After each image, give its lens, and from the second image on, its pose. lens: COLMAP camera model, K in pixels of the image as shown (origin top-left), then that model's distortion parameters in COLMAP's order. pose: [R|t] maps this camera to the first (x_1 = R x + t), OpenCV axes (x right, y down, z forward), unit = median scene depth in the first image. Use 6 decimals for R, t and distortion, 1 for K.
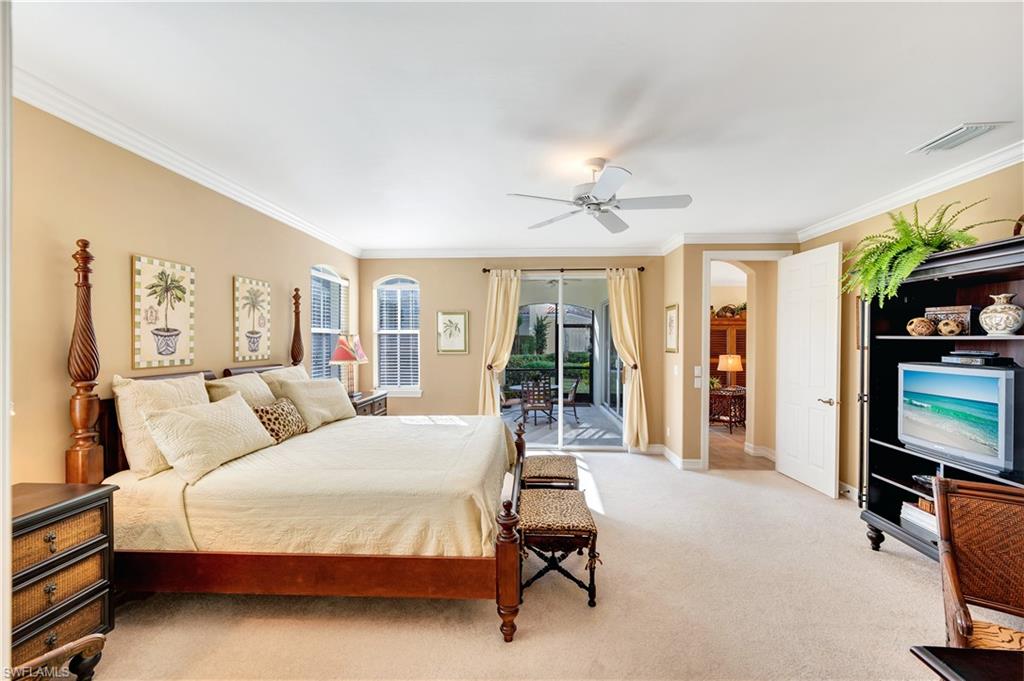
lens RADIAL K [[400.4, 0, 513.2], [0, 400.4, 342.8], [0, 0, 1]] dist [-0.000945, 0.001614]
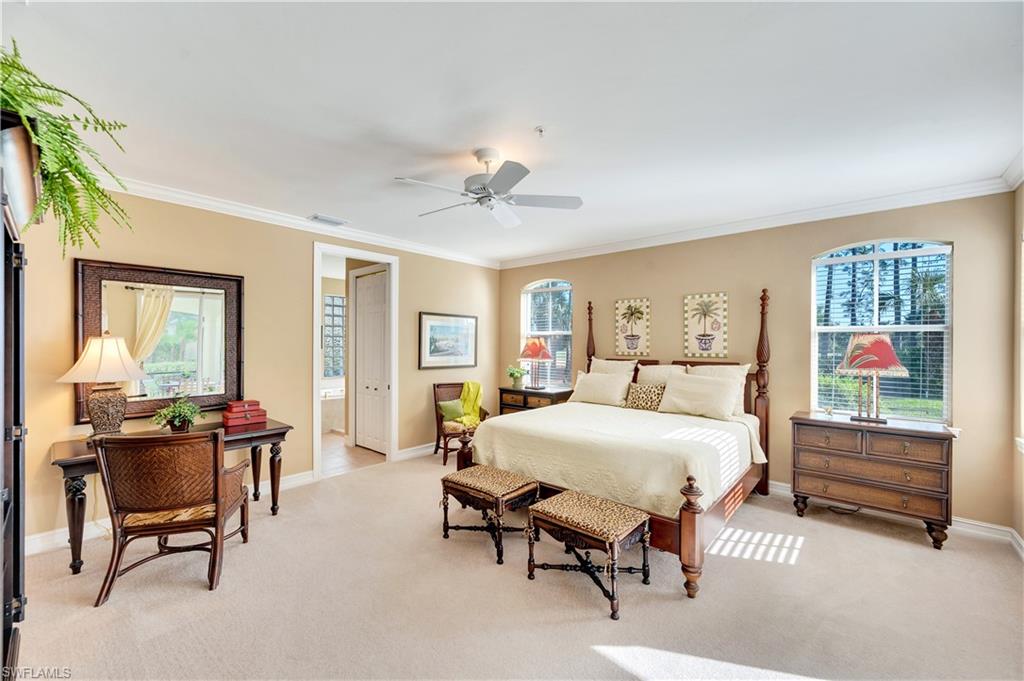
lens RADIAL K [[400.4, 0, 509.8], [0, 400.4, 340.1], [0, 0, 1]] dist [-0.000945, 0.001614]
pose [[-0.619071, 0.004641, -0.785321, 0.778984], [-0.001097, 0.999976, 0.006774, -0.019487], [0.785334, 0.005055, -0.619052, 1.377848]]
